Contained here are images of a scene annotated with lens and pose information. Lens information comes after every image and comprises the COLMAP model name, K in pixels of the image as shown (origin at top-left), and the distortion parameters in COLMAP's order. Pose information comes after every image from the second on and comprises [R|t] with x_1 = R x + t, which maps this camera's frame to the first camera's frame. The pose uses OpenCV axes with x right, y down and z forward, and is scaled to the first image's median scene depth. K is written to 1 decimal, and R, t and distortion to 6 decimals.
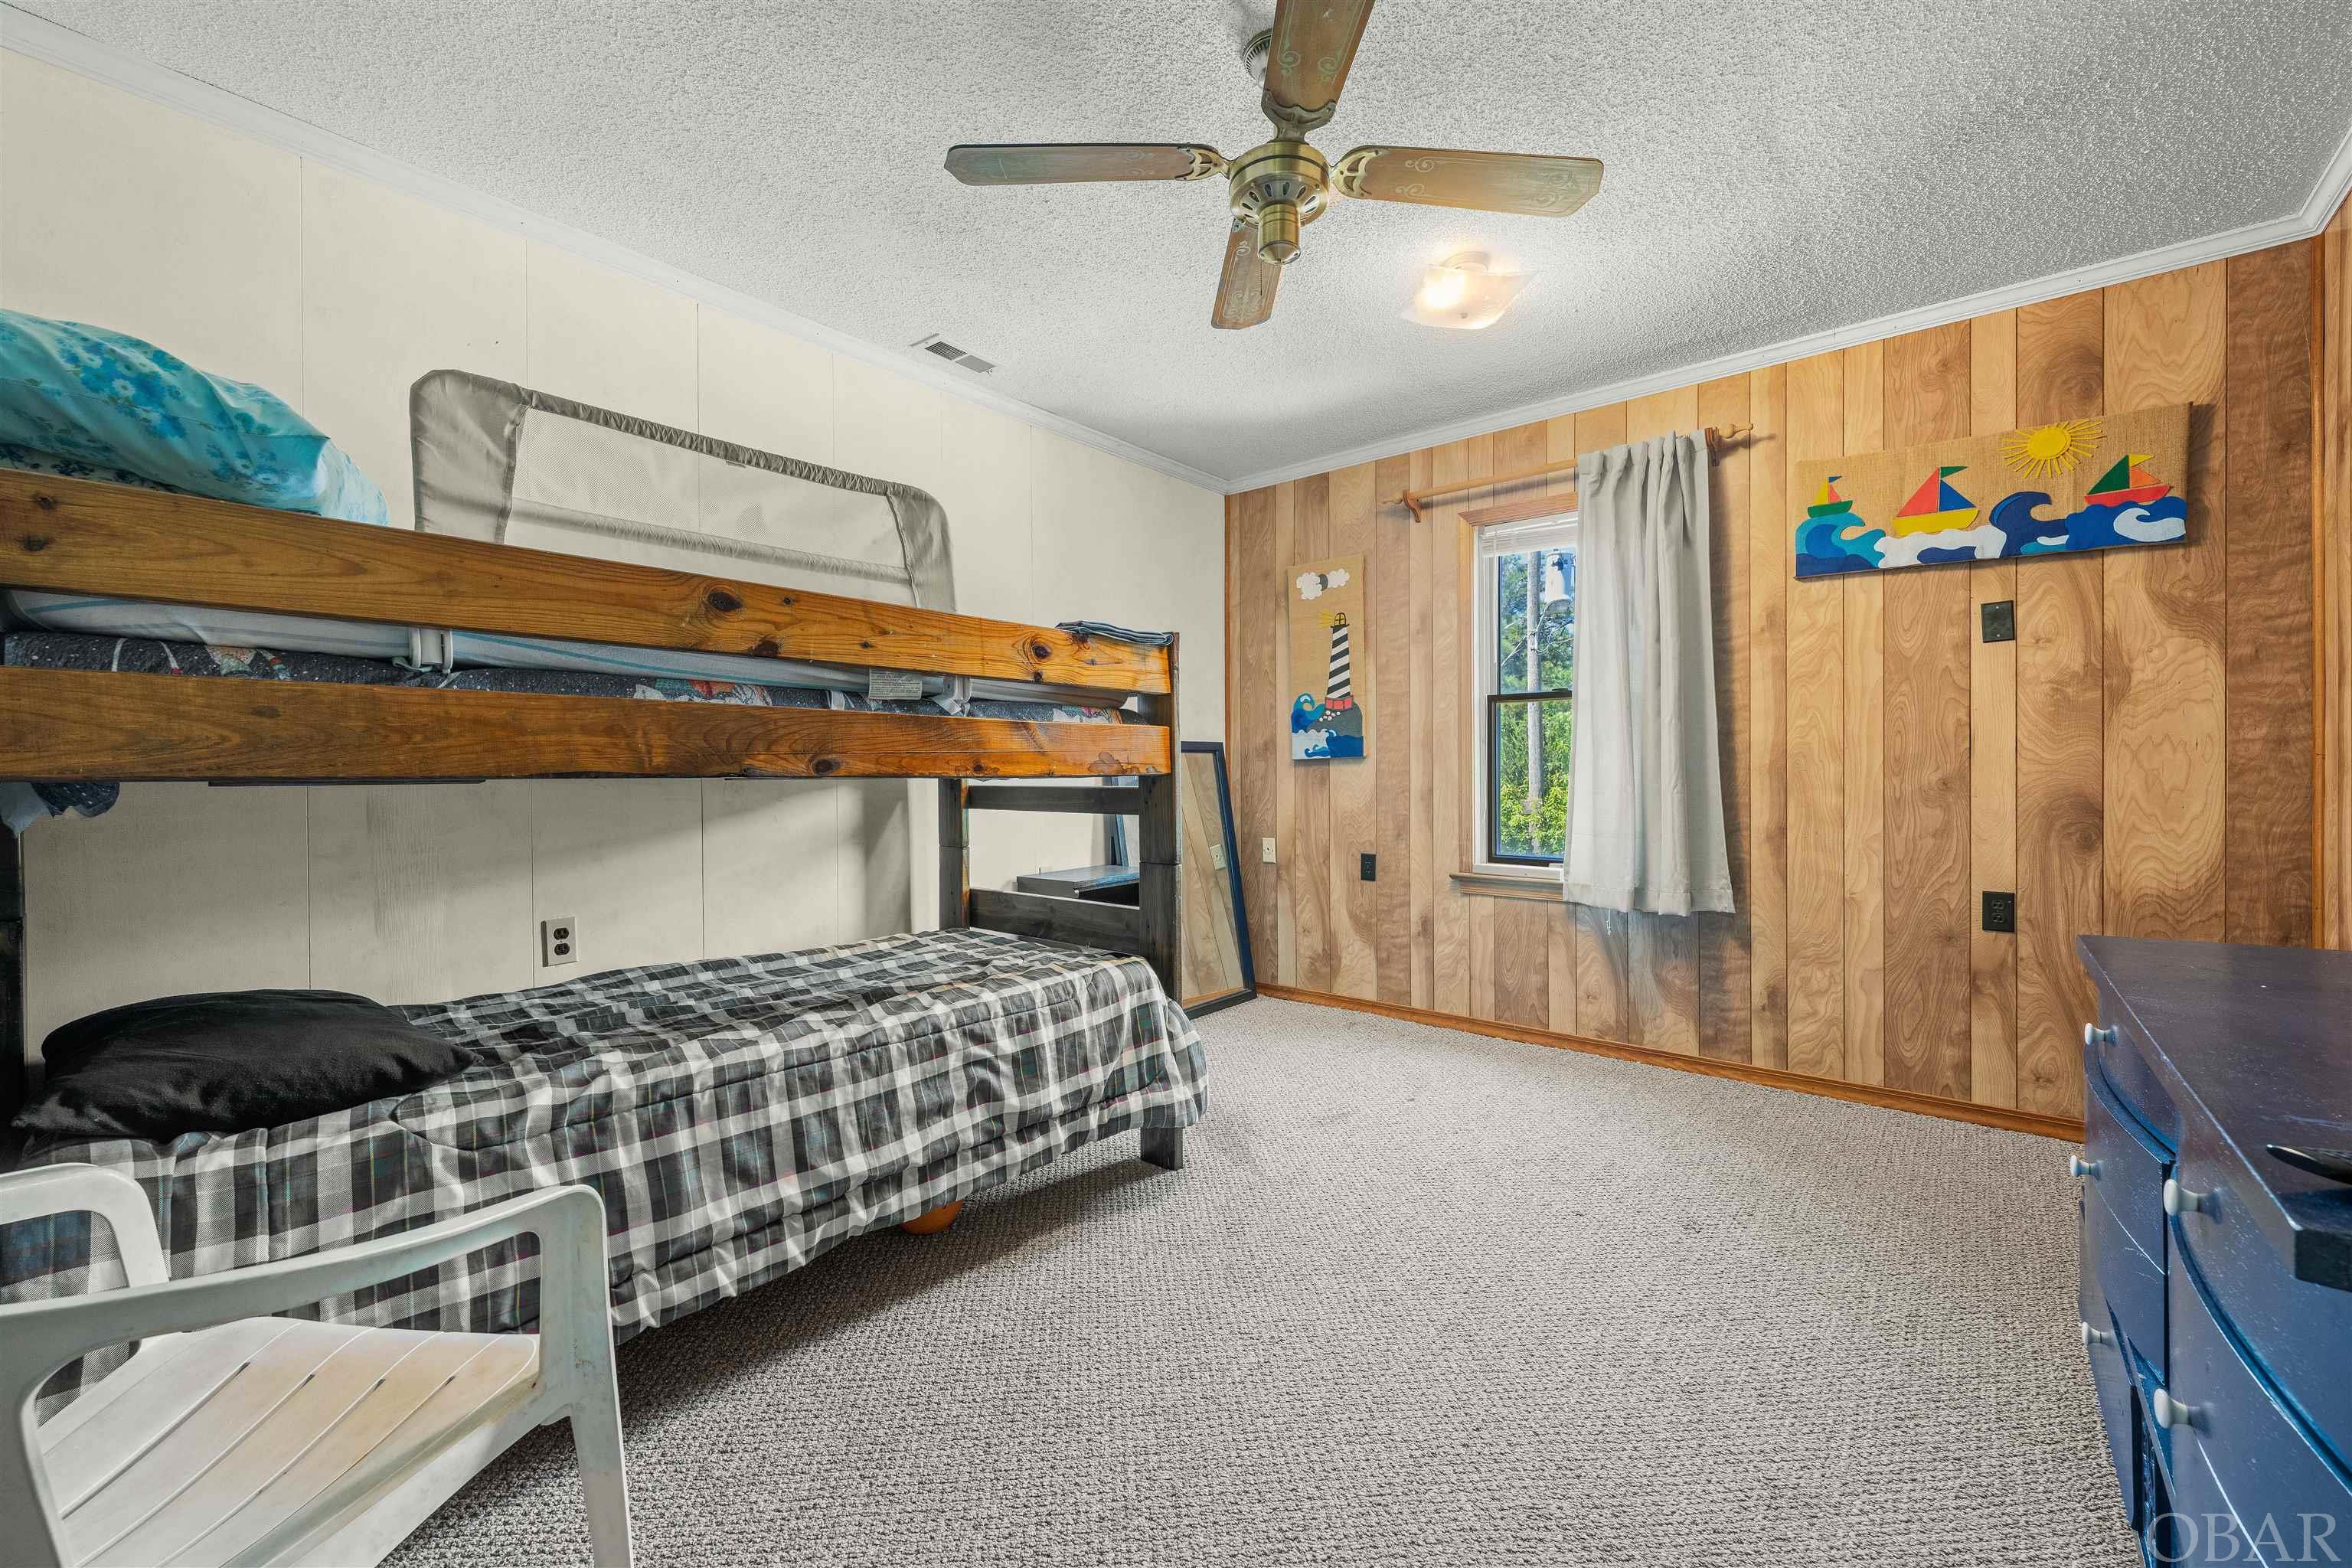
lens RADIAL K [[950.6, 0, 1191.5], [0, 950.6, 777.5], [0, 0, 1]] dist [-0.001013, 0.000128]
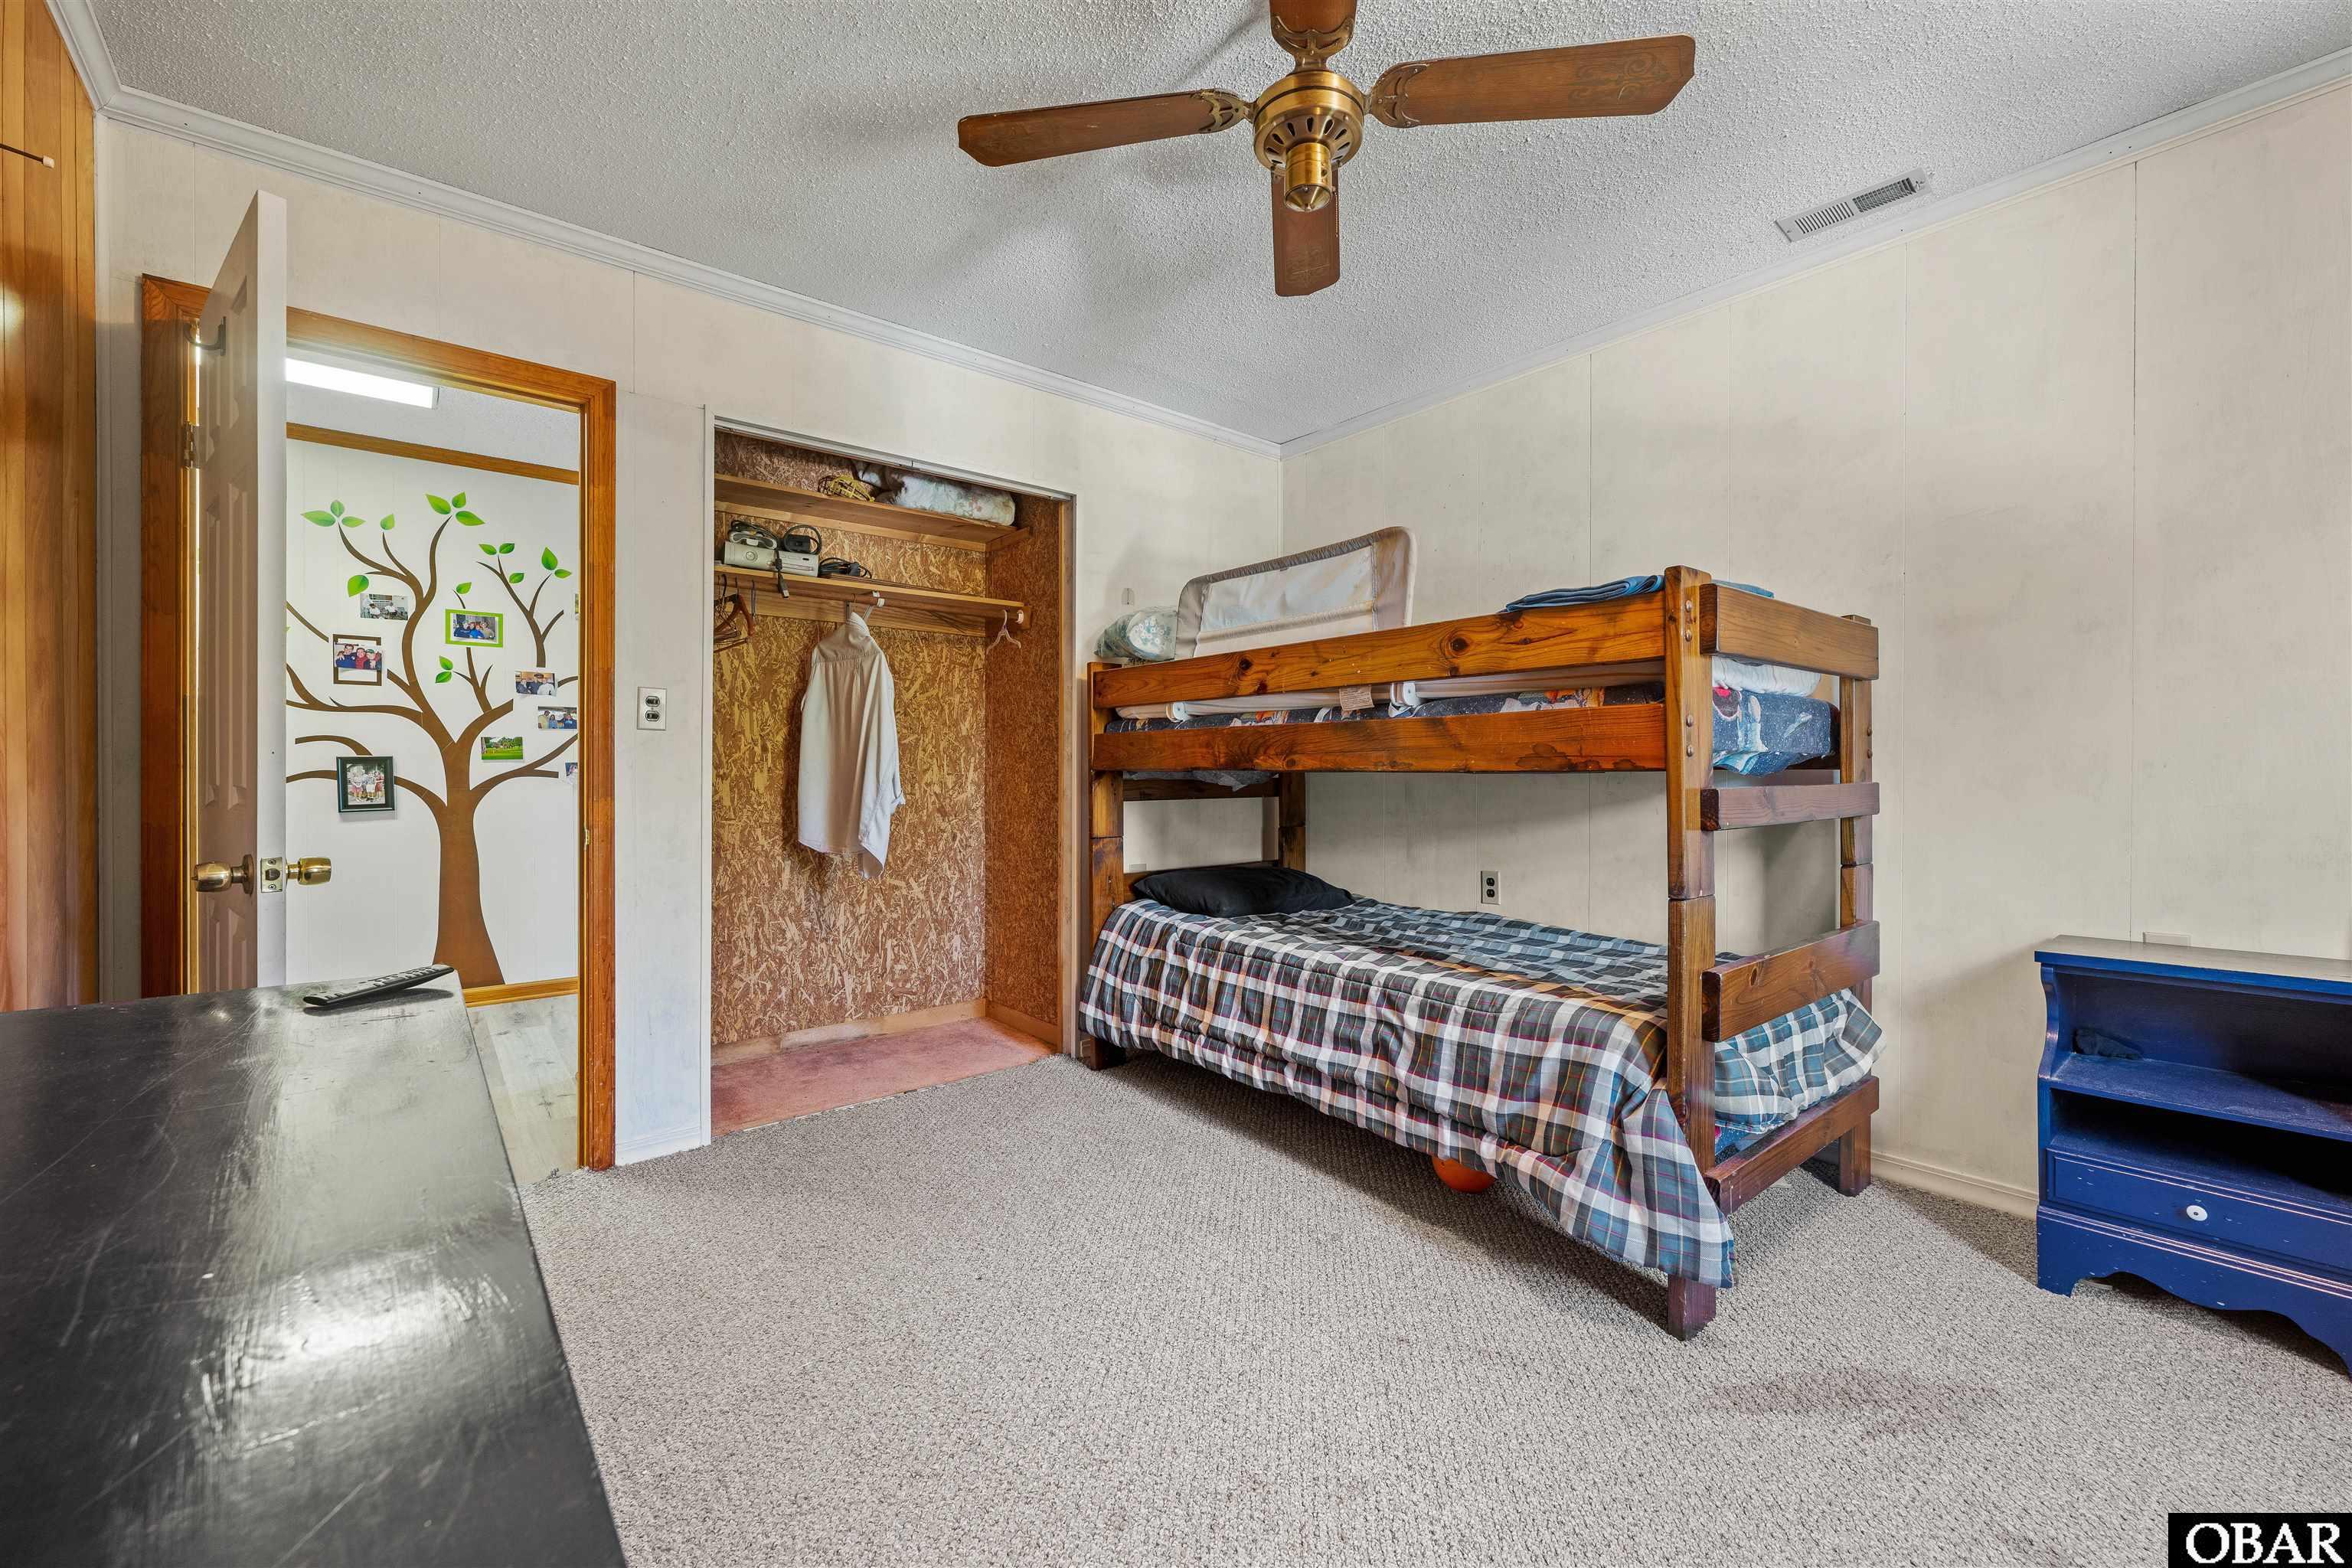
lens RADIAL K [[950.6, 0, 1188.3], [0, 950.6, 774.3], [0, 0, 1]] dist [-0.001013, 0.000128]
pose [[-0.199397, 0.009935, -0.979868, 0.948009], [-0.001652, 0.999944, 0.010474, -0.008622], [0.979917, 0.003707, -0.199369, 1.013511]]
